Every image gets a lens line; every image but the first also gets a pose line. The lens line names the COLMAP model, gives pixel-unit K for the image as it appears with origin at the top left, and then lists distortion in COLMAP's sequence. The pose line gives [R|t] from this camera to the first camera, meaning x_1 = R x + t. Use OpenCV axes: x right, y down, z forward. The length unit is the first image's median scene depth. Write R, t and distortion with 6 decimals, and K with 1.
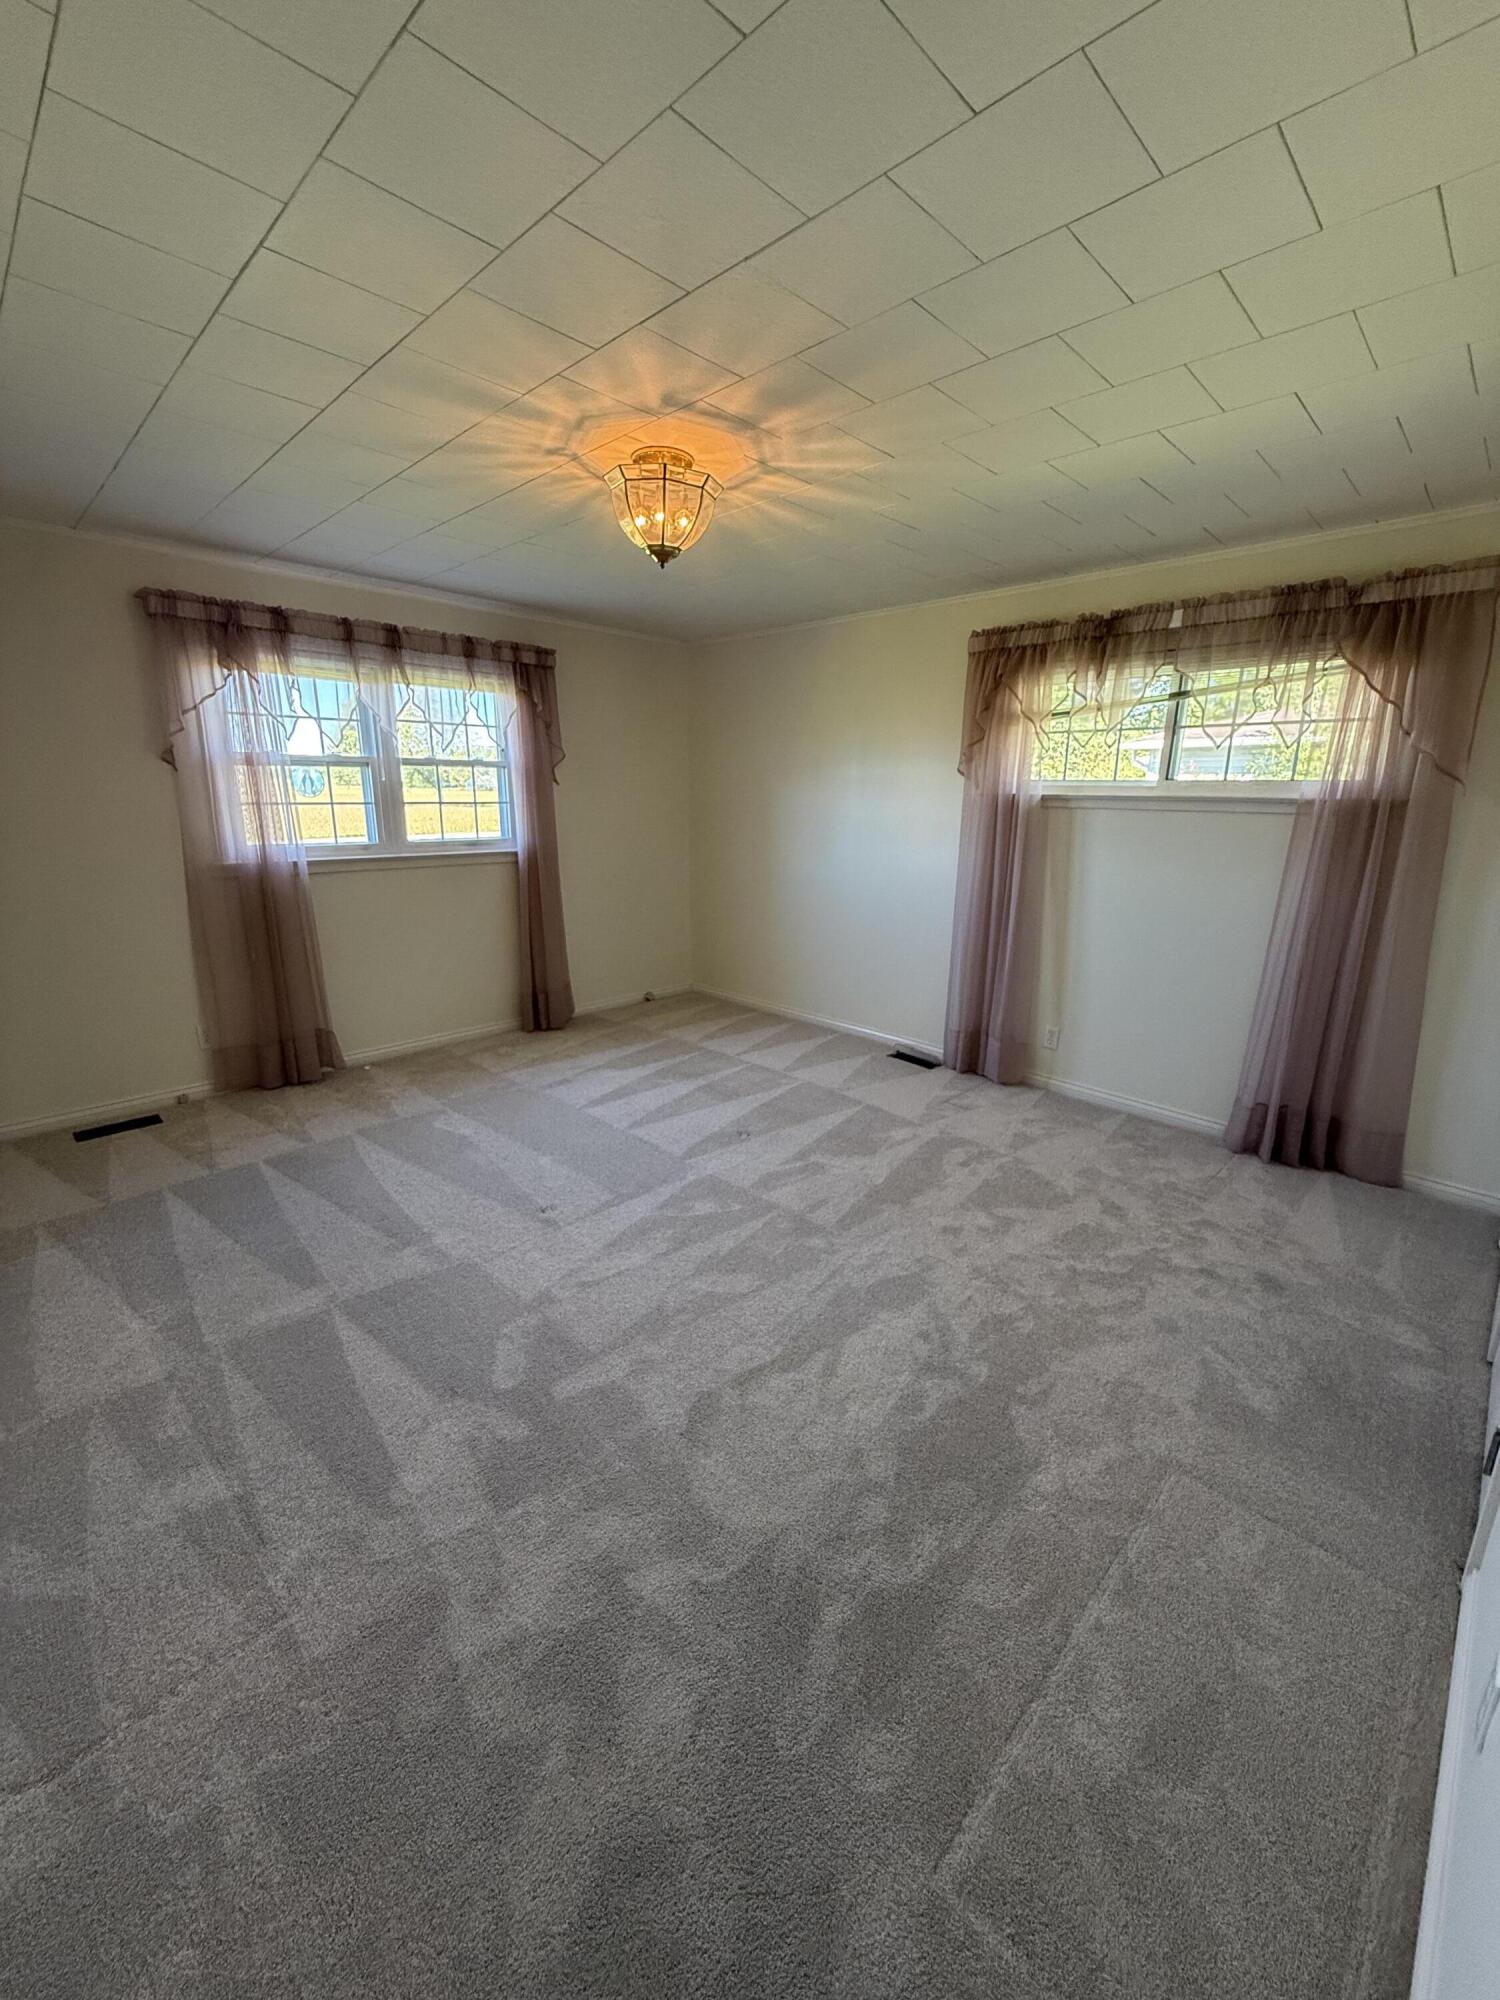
lens RADIAL K [[796.1, 0, 751.5], [0, 796.1, 997.0], [0, 0, 1]] dist [-0.001330, 0.000106]
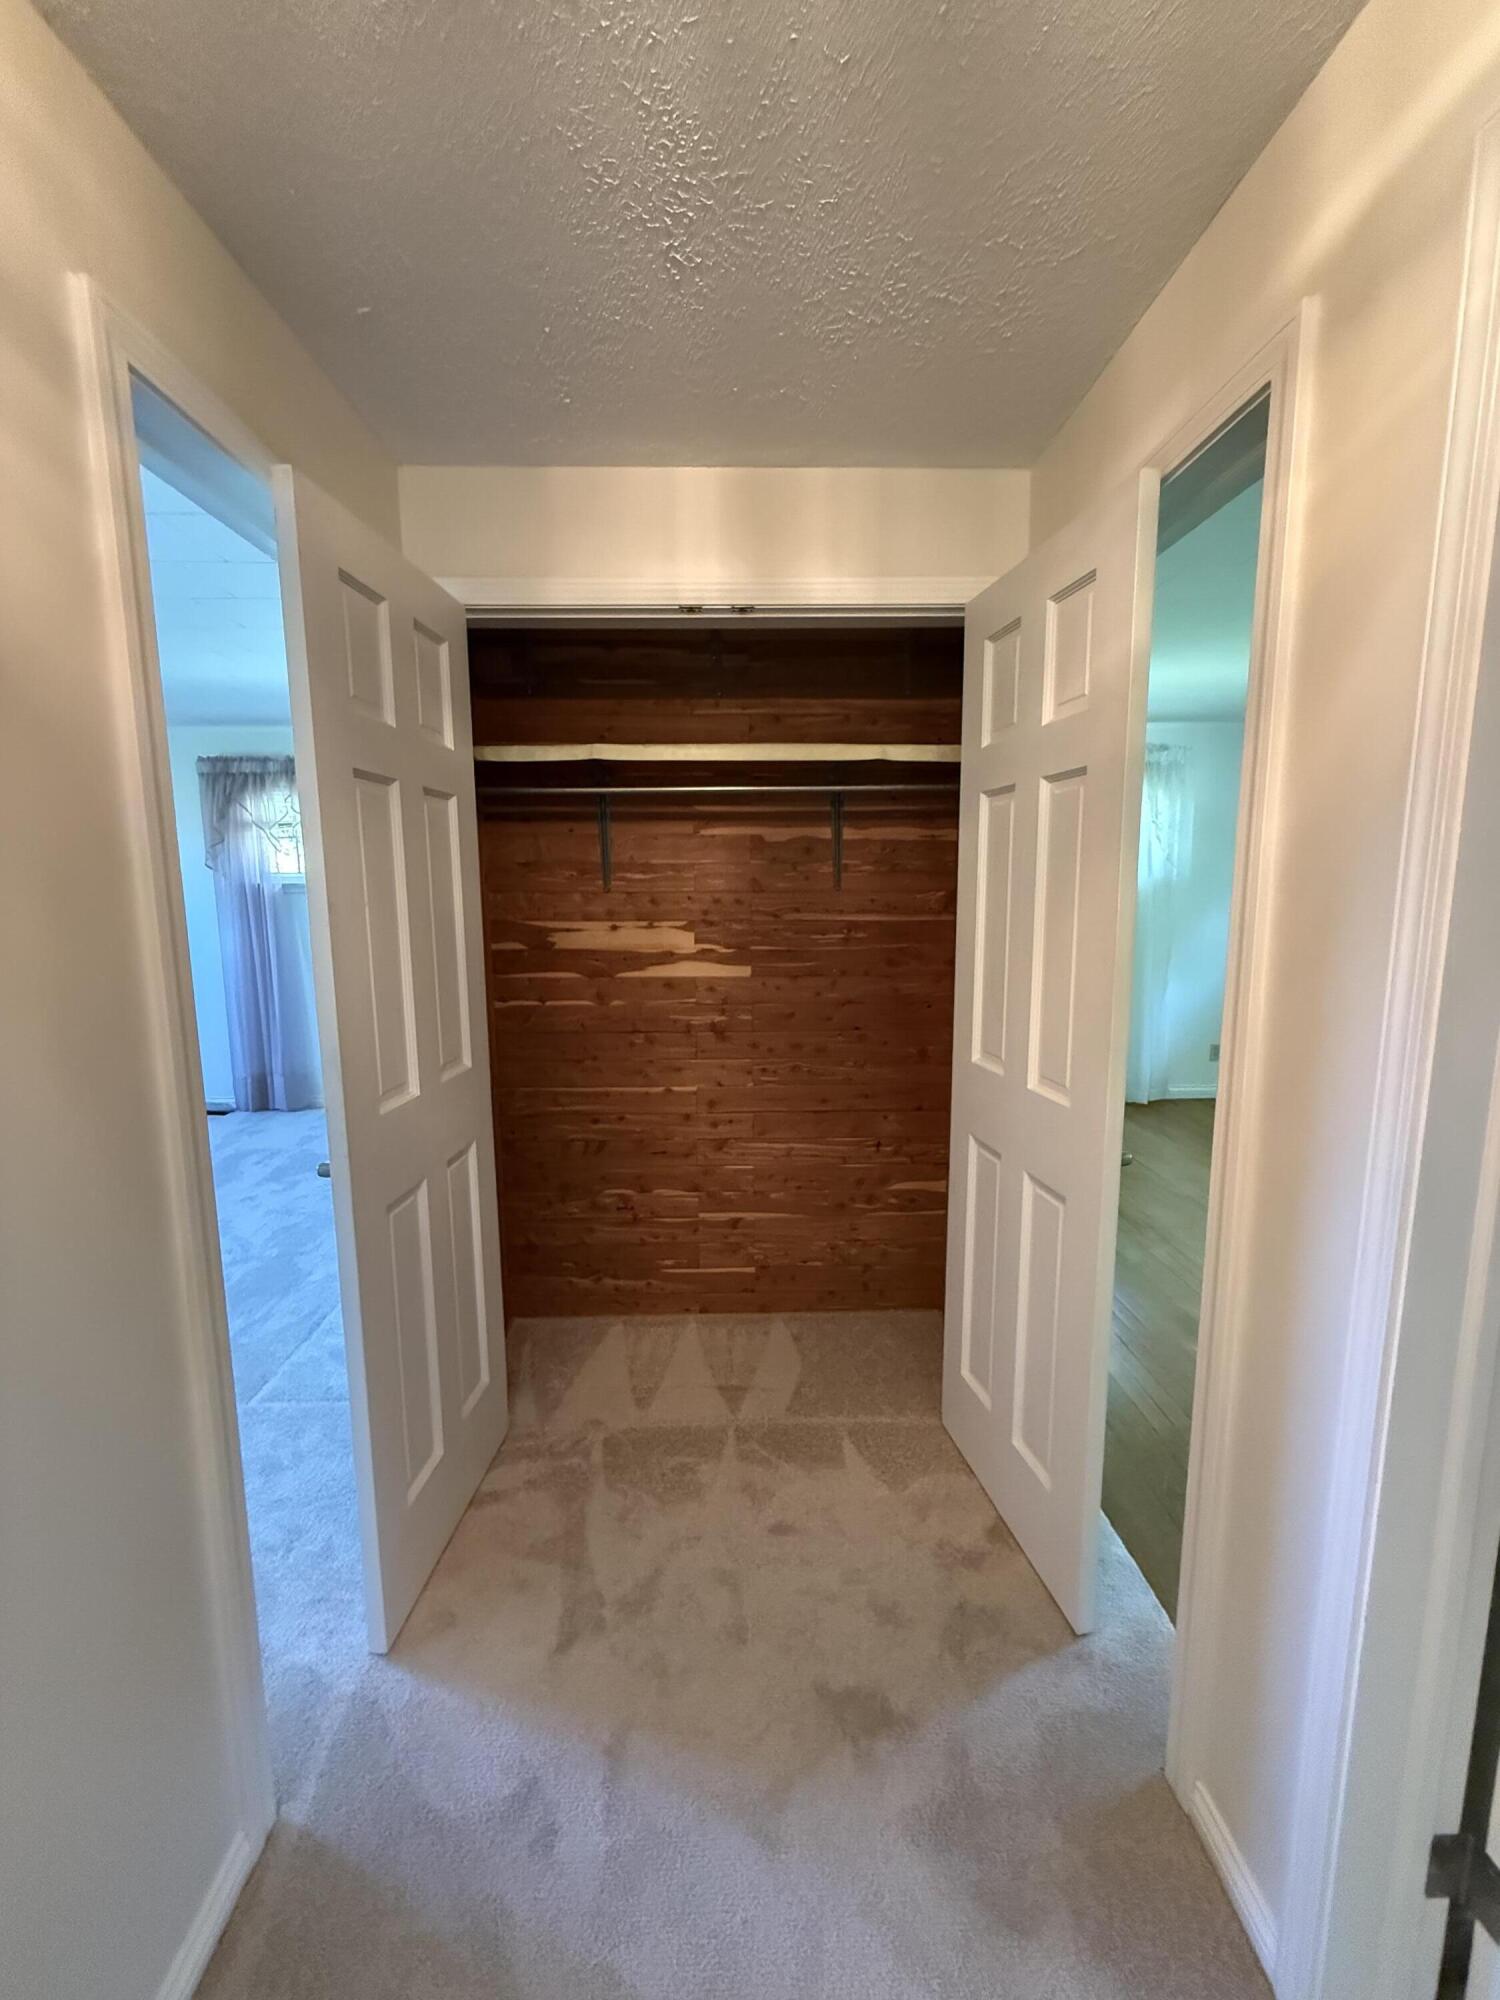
lens RADIAL K [[799.3, 0, 750.0], [0, 799.3, 1000.0], [0, 0, 1]] dist [-0.001358, 0.000899]
pose [[0.692810, -0.118957, 0.711241, -0.063475], [0.192885, 0.980932, -0.023823, 0.119283], [-0.694845, 0.153693, 0.702544, -0.450729]]
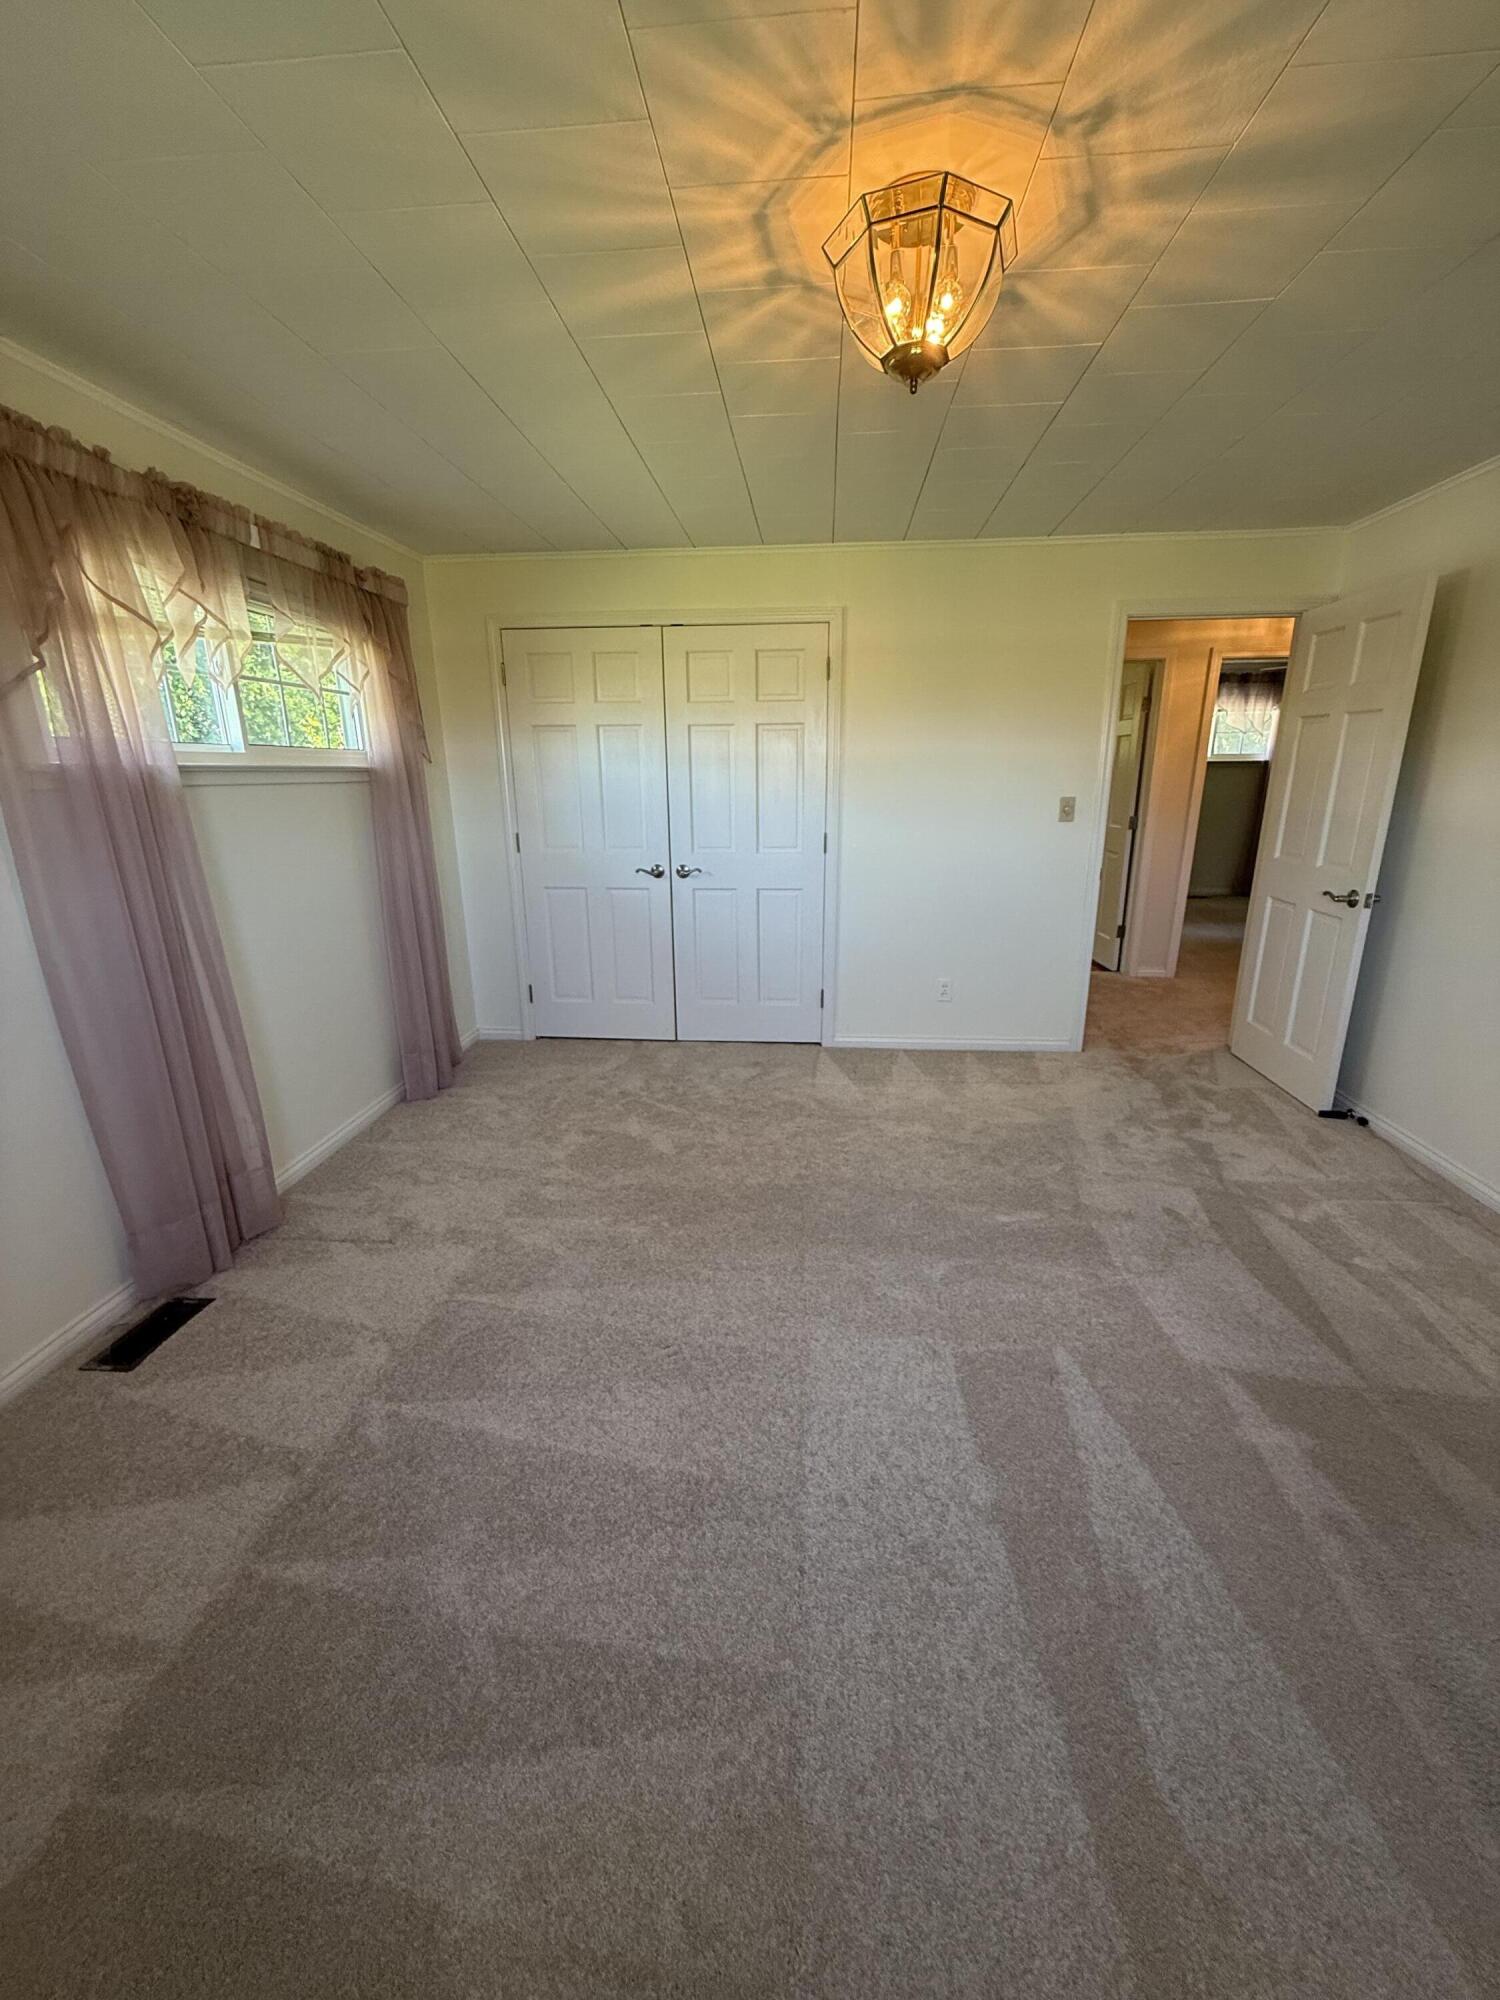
lens RADIAL K [[799.3, 0, 750.0], [0, 799.3, 1000.0], [0, 0, 1]] dist [-0.001358, 0.000899]
pose [[-0.637540, -0.219868, 0.738377, -0.401010], [0.195911, 0.880639, 0.431386, -0.280896], [-0.745092, 0.419682, -0.518368, 1.090374]]
